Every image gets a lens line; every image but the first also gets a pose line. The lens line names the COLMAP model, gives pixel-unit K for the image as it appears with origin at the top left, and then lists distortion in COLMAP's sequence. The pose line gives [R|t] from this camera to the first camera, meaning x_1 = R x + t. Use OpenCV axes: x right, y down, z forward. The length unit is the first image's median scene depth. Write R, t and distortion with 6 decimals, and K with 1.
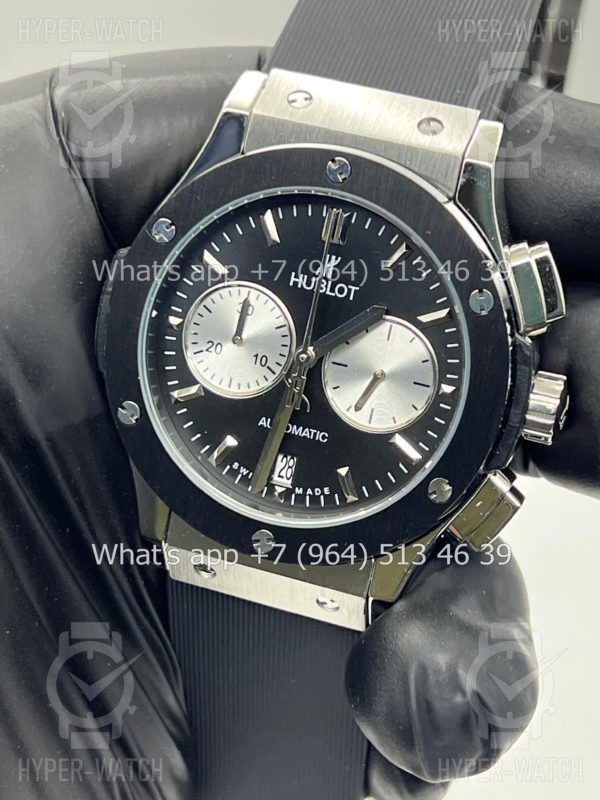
lens RADIAL K [[1832.5, 0, 300.0], [0, 1832.5, 400.0], [0, 0, 1]] dist [0.216095, 0.496115]
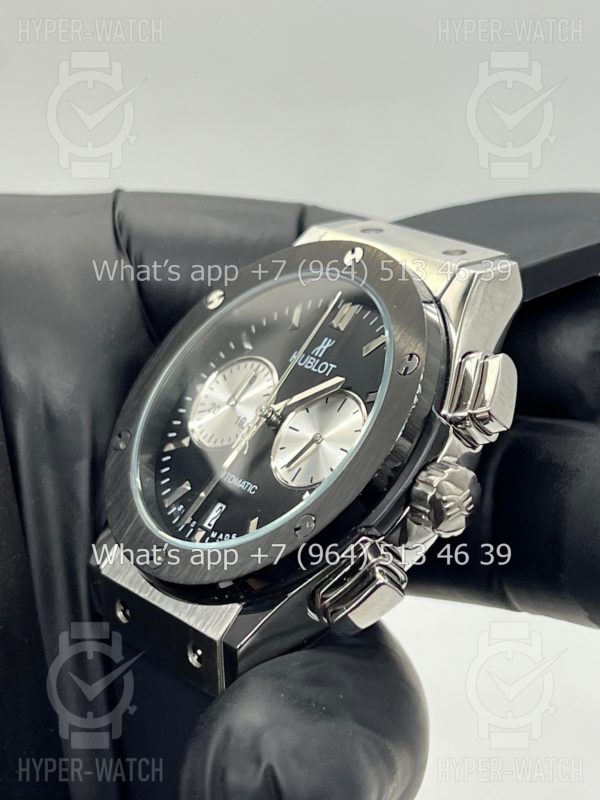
lens RADIAL K [[1832.5, 0, 300.0], [0, 1832.5, 400.0], [0, 0, 1]] dist [0.216095, 0.496115]
pose [[0.826101, 0.180592, -0.533801, 0.570190], [-0.438780, 0.800516, -0.408224, 0.385707], [0.353594, 0.571455, 0.740547, 0.230386]]
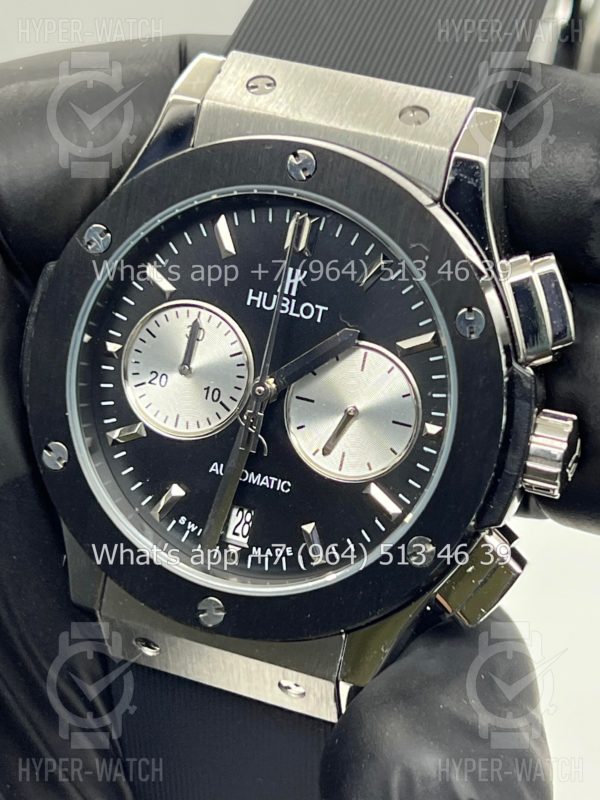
lens RADIAL K [[1832.5, 0, 300.0], [0, 1832.5, 400.0], [0, 0, 1]] dist [0.216095, 0.496115]
pose [[0.998907, 0.008285, -0.045993, 0.057735], [-0.010268, 0.999020, -0.043054, 0.016799], [0.045591, 0.043480, 0.998014, 0.166478]]
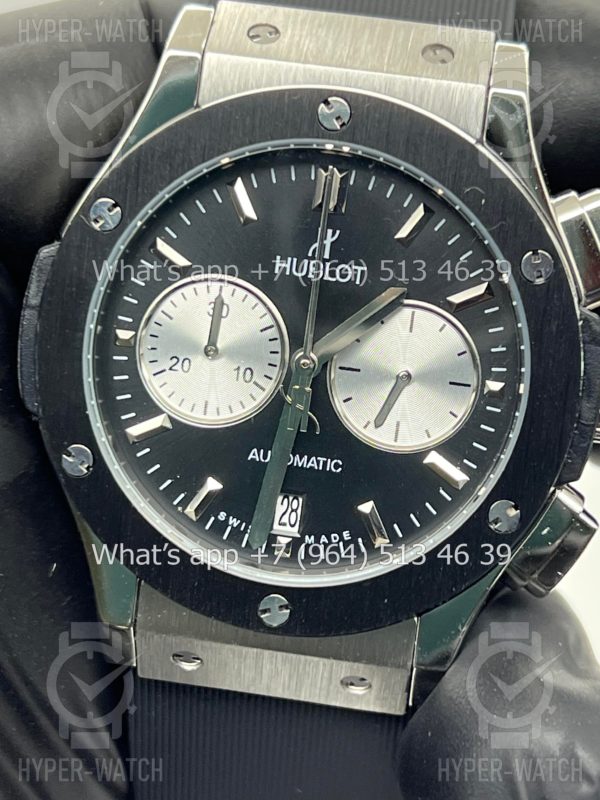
lens RADIAL K [[1832.5, 0, 300.0], [0, 1832.5, 400.0], [0, 0, 1]] dist [0.216095, 0.496115]
pose [[0.982598, -0.091819, 0.161465, -0.124489], [0.100945, 0.993673, -0.049240, 0.029263], [-0.155923, 0.064682, 0.985649, 0.243873]]
